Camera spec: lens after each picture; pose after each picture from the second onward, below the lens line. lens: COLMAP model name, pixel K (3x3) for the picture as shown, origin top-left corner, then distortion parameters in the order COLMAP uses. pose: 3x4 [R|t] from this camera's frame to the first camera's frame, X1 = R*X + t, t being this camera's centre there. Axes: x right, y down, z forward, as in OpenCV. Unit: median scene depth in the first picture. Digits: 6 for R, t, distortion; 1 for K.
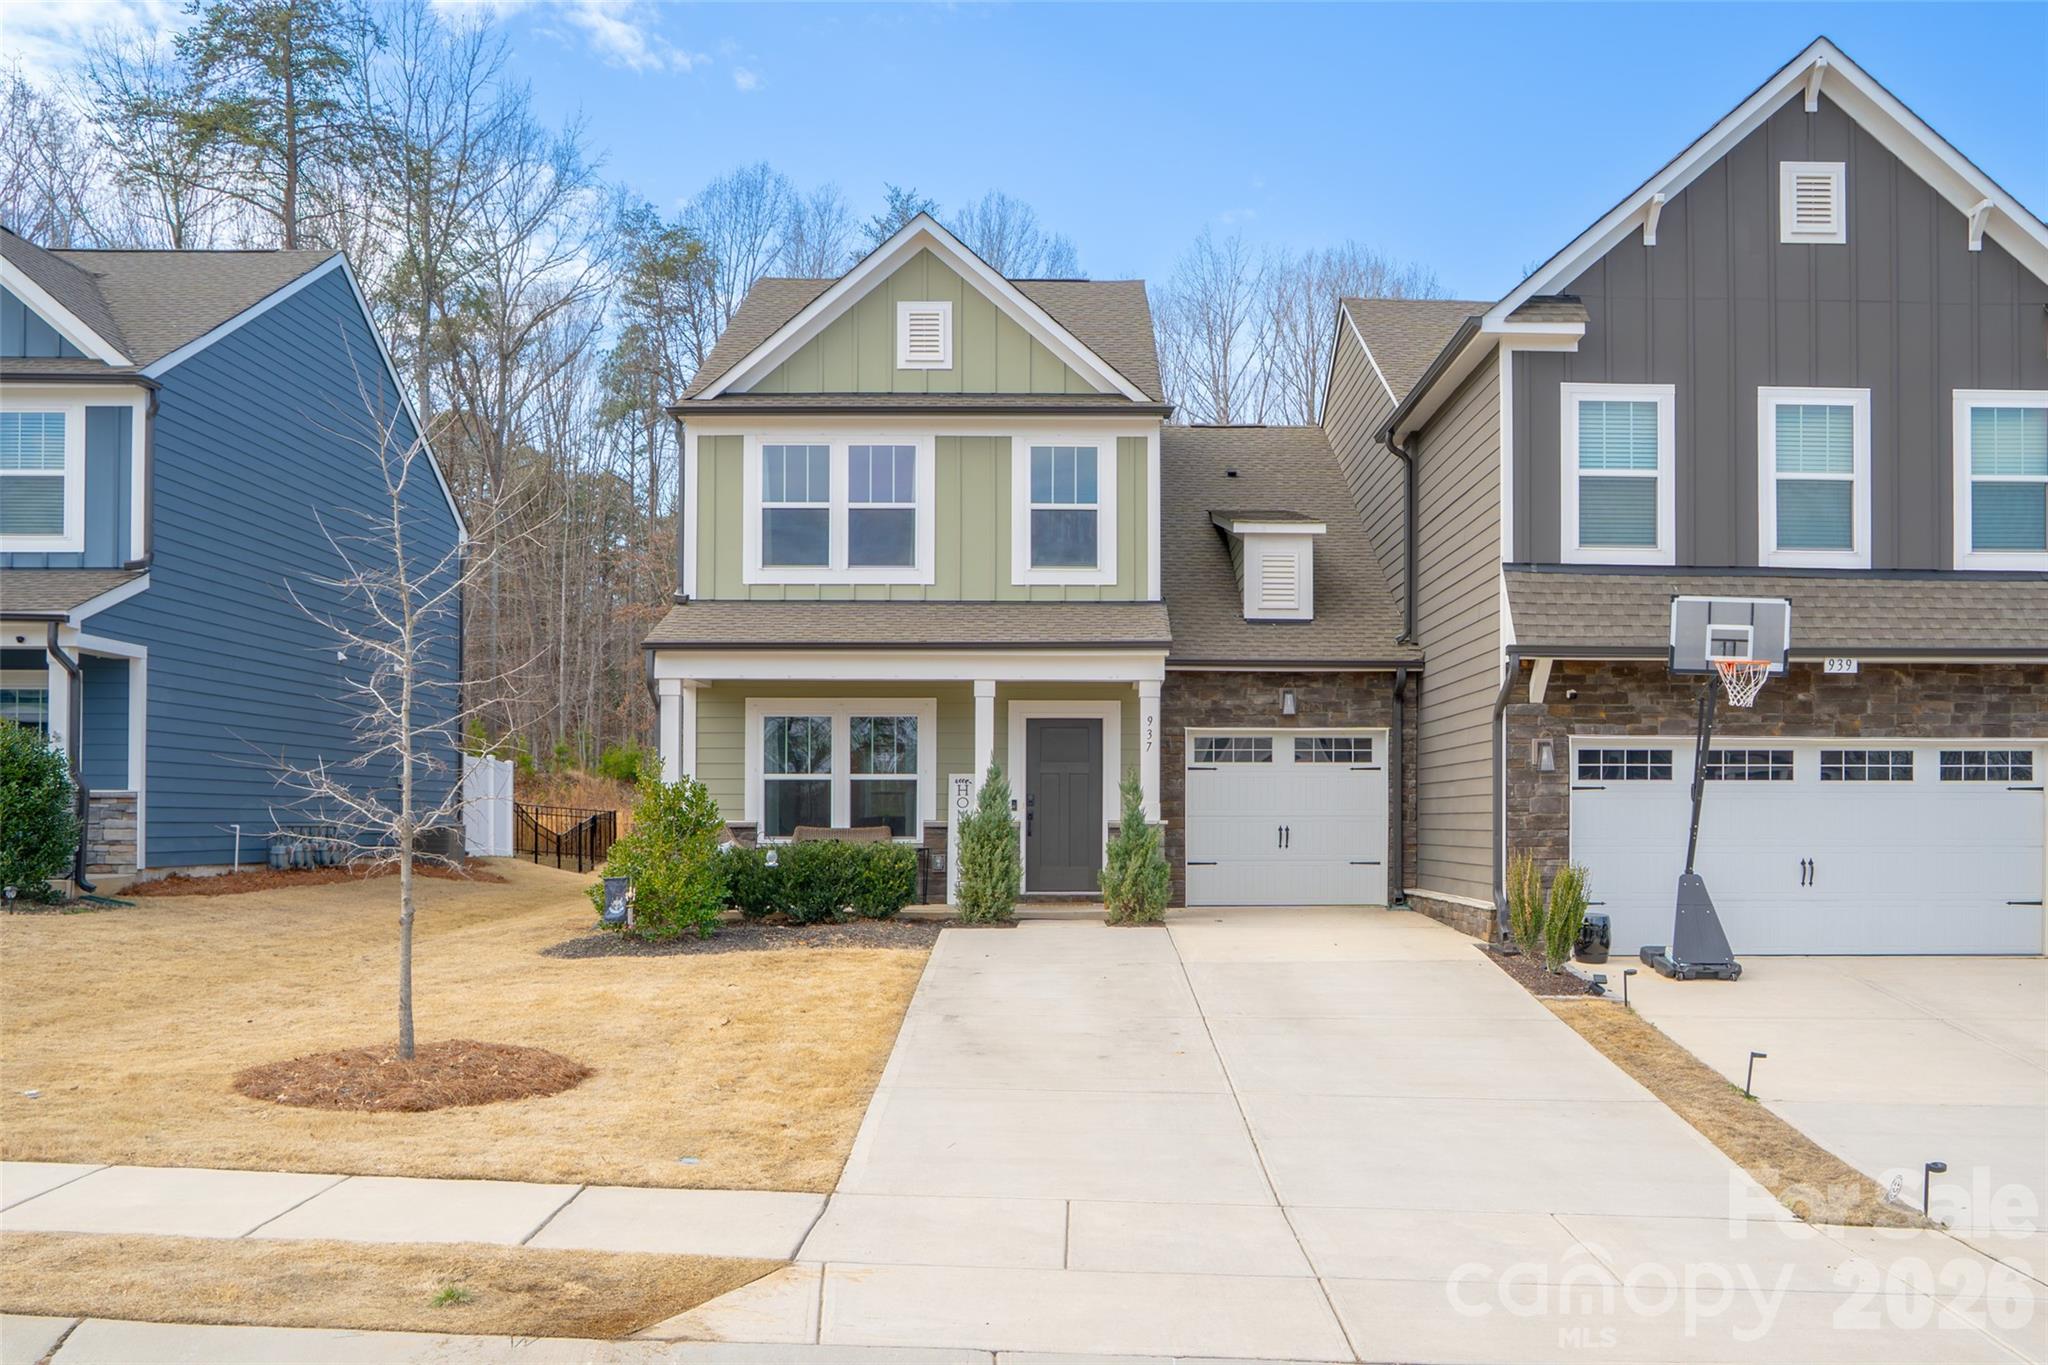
lens RADIAL K [[2018.2, 0, 1111.9], [0, 2018.2, 725.7], [0, 0, 1]] dist [-0.026526, 0.000000]
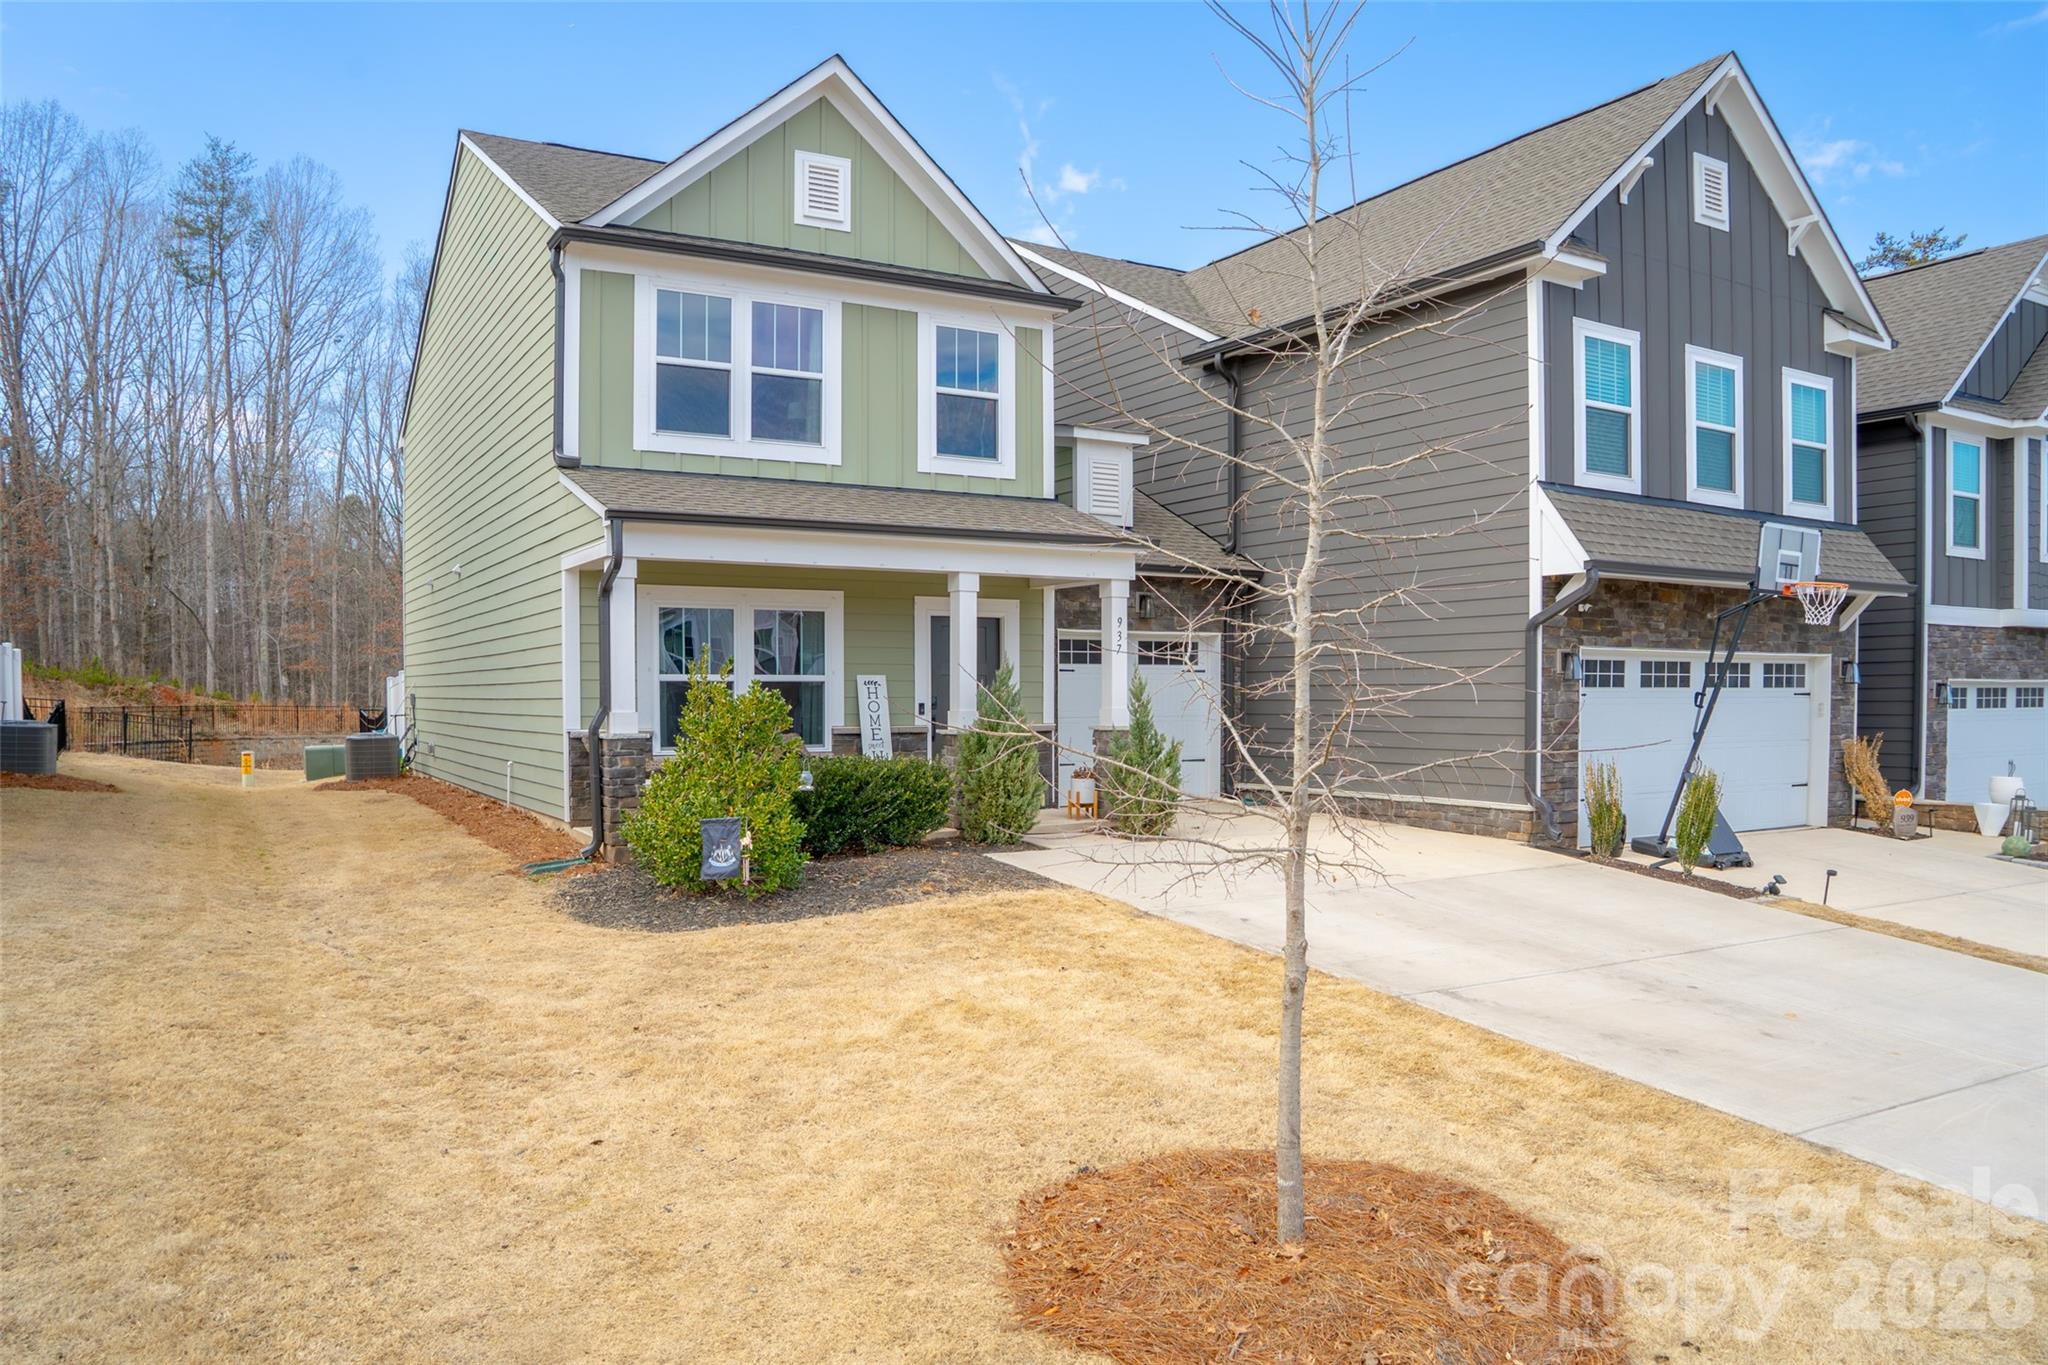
lens RADIAL K [[1478.9, 0, 1025.1], [0, 1478.9, 690.2], [0, 0, 1]] dist [-0.103971, 0.006507]
pose [[0.878404, -0.000464, 0.477919, -0.337514], [-0.020391, 0.999053, 0.038448, 0.003687], [-0.477484, -0.043518, 0.877562, 0.383801]]
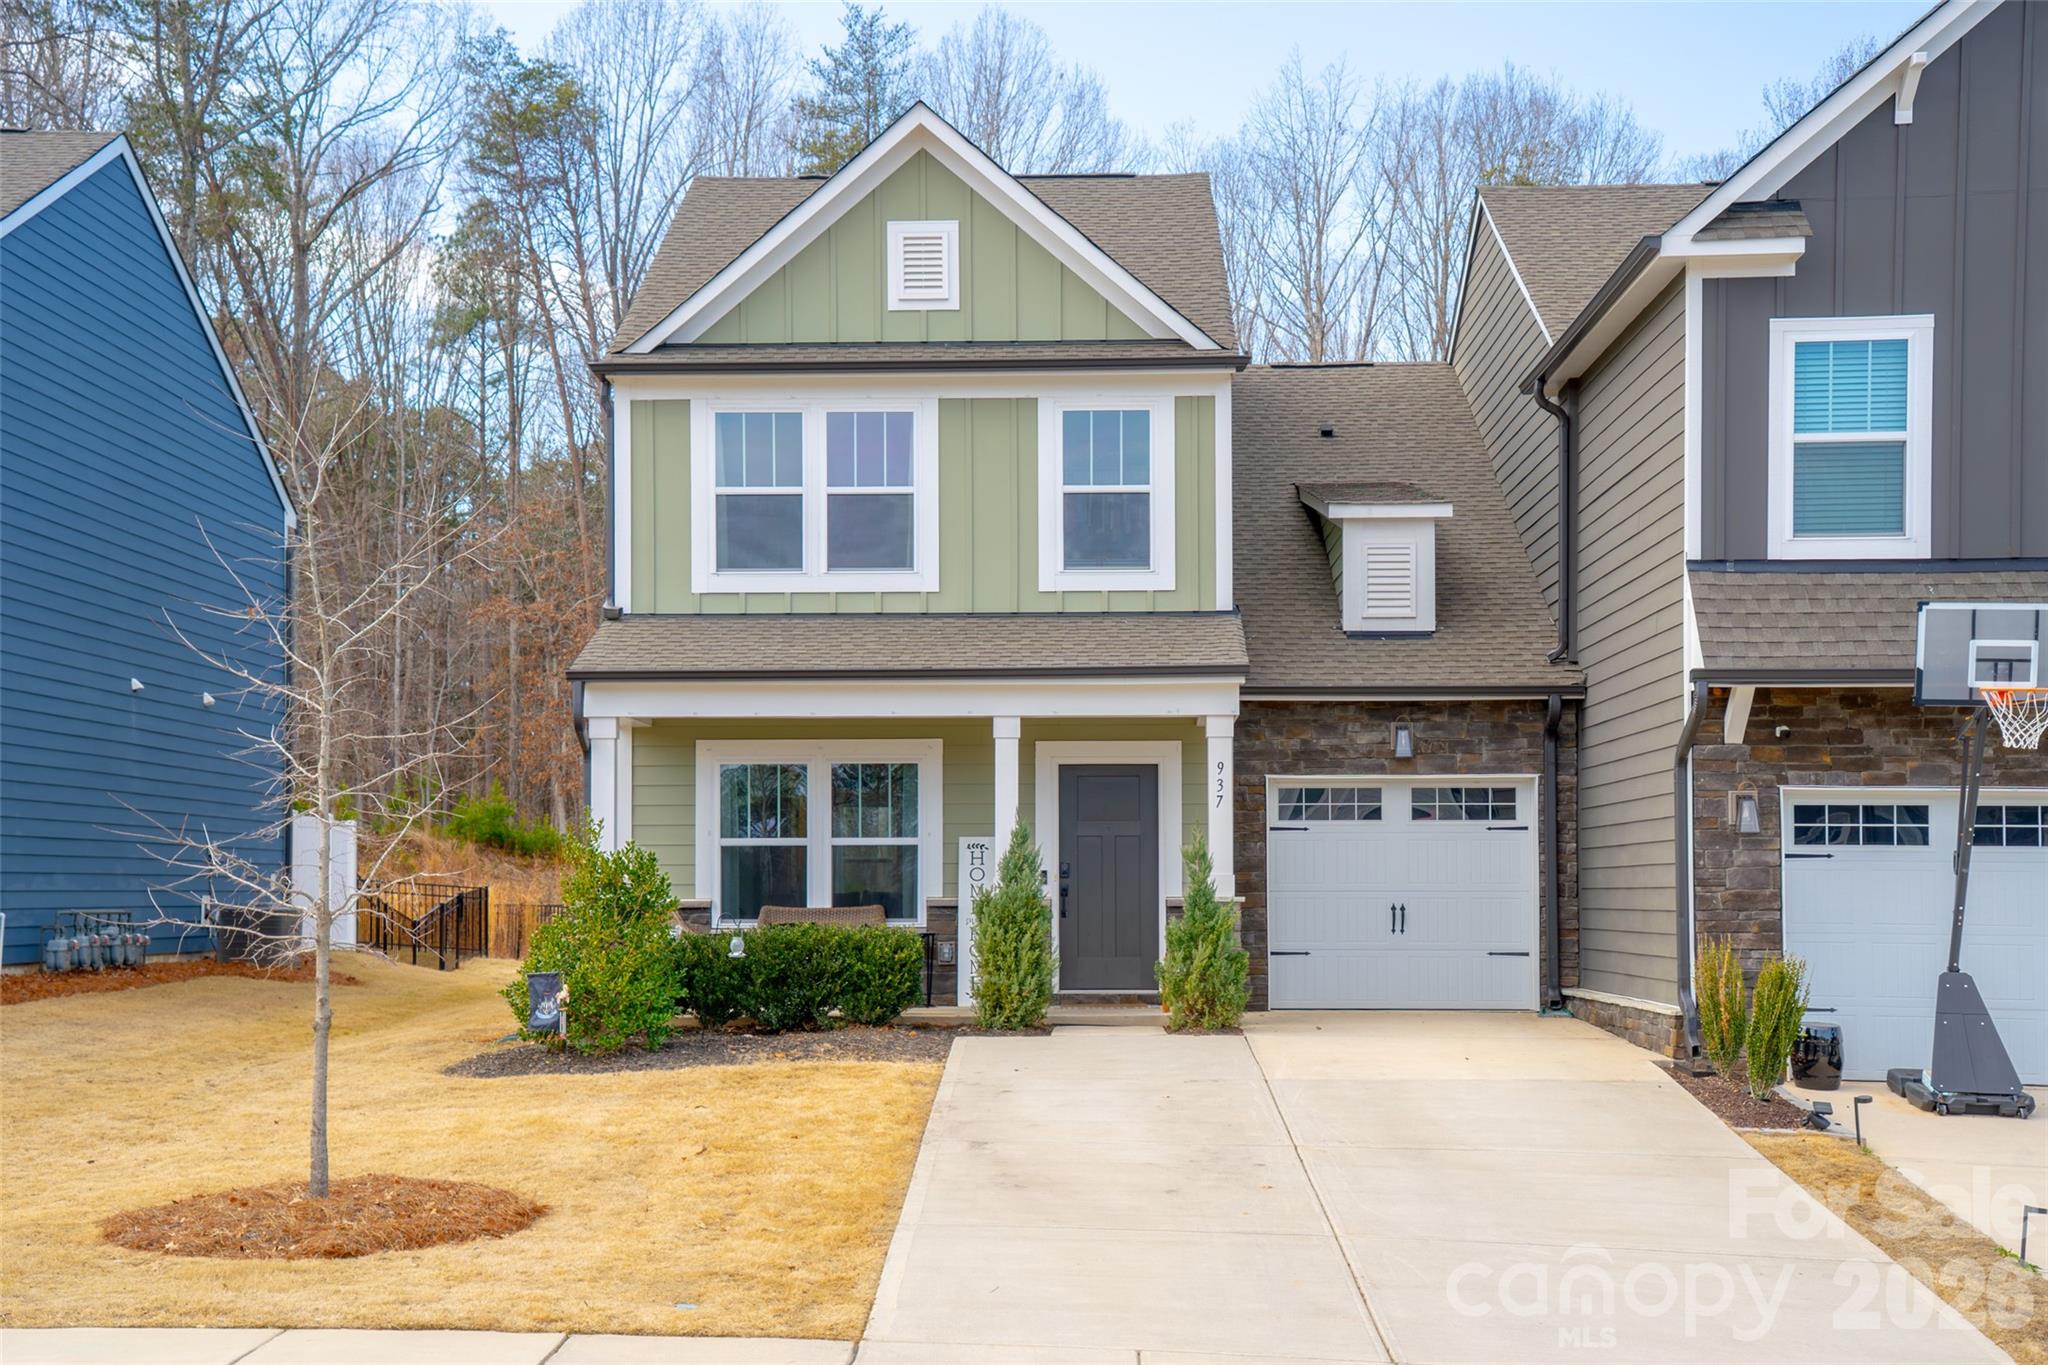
lens RADIAL K [[2849.9, 0, 1007.2], [0, 2849.9, 735.6], [0, 0, 1]] dist [0.319484, 0.000000]
pose [[0.998597, -0.006040, -0.052607, -0.004752], [0.005557, 0.999941, -0.009320, -0.004687], [0.052660, 0.009015, 0.998572, -0.091403]]
